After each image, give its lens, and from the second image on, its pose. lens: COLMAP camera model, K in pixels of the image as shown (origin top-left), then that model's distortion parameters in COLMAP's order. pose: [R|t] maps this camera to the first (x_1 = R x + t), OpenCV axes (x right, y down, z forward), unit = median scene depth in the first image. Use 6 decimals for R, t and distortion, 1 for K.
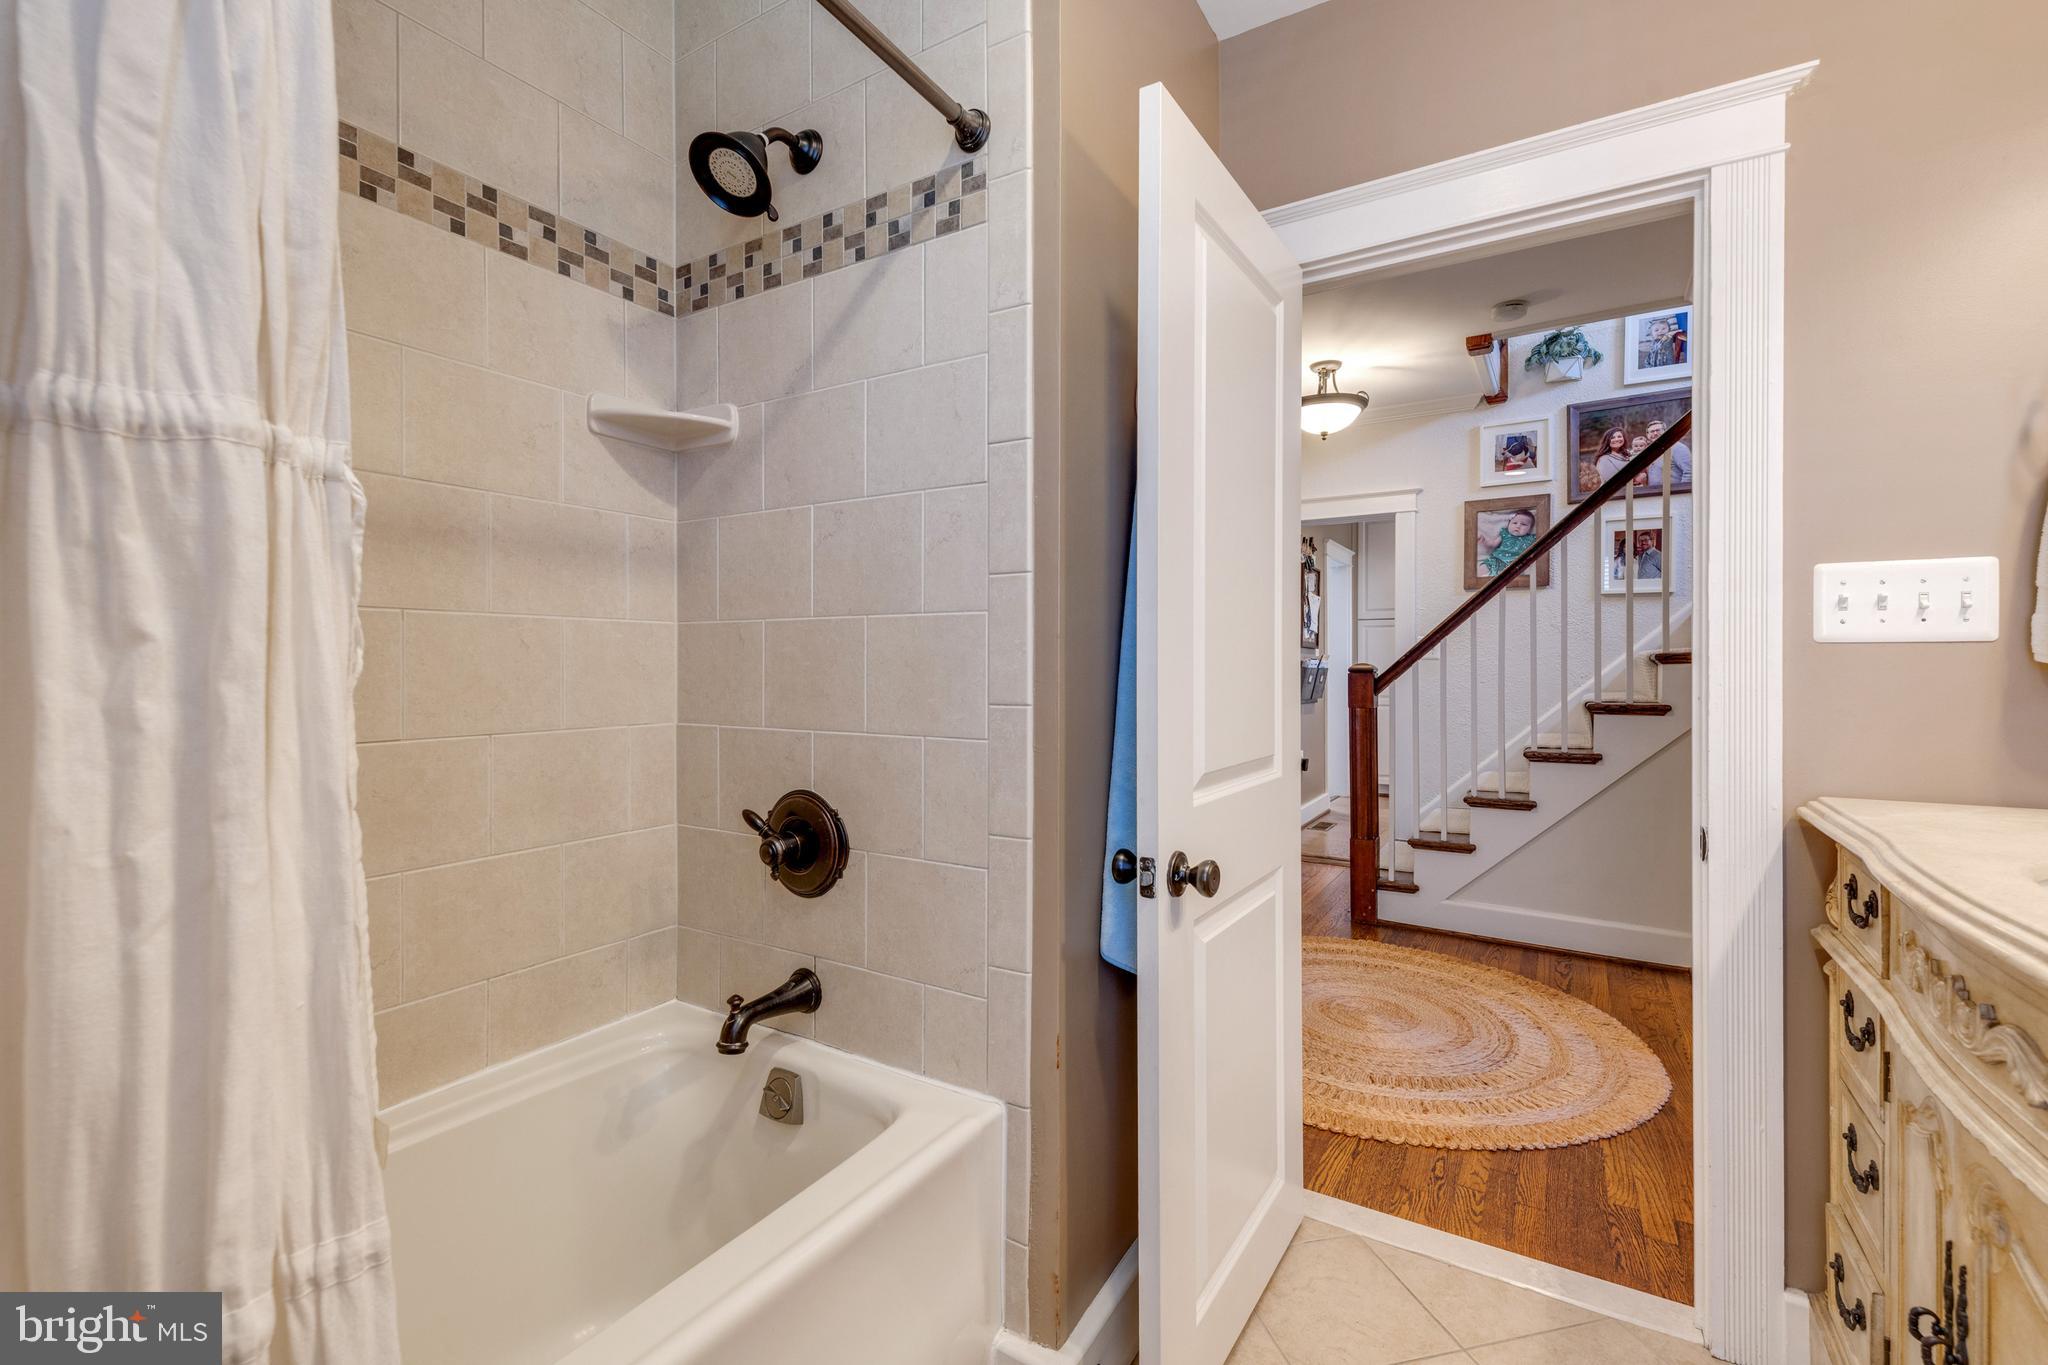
lens RADIAL K [[900.2, 0, 991.4], [0, 900.2, 670.3], [0, 0, 1]] dist [-0.001105, -0.001677]
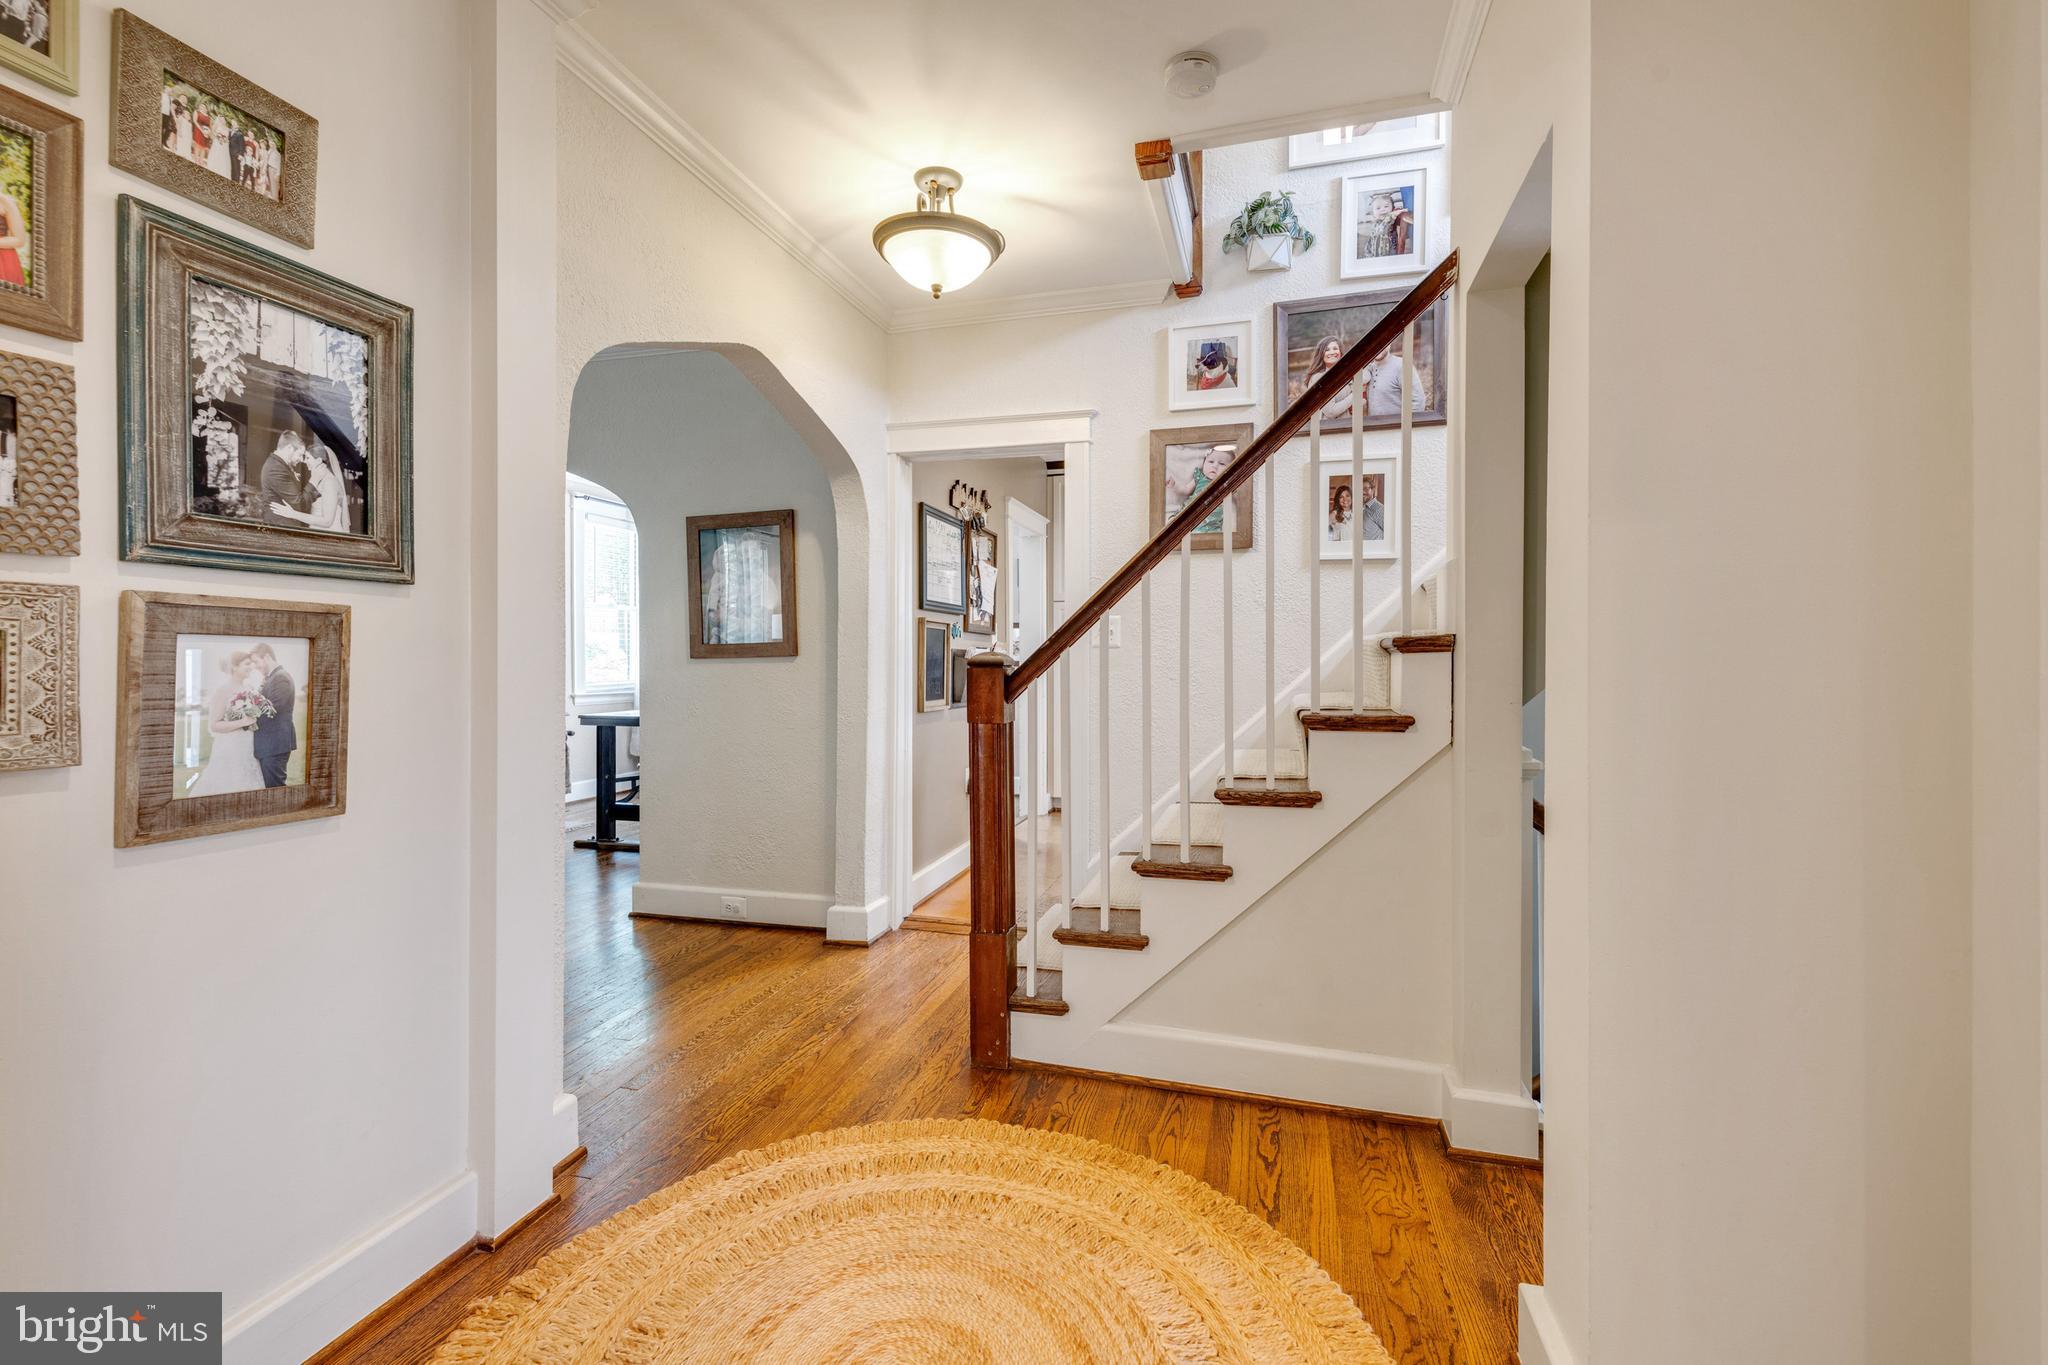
lens RADIAL K [[900.2, 0, 1021.7], [0, 900.2, 665.2], [0, 0, 1]] dist [-0.001105, -0.001677]
pose [[0.955986, -0.002613, 0.293400, 0.242614], [0.001472, 0.999990, 0.004110, -0.000798], [-0.293408, -0.003497, 0.955981, 0.380764]]
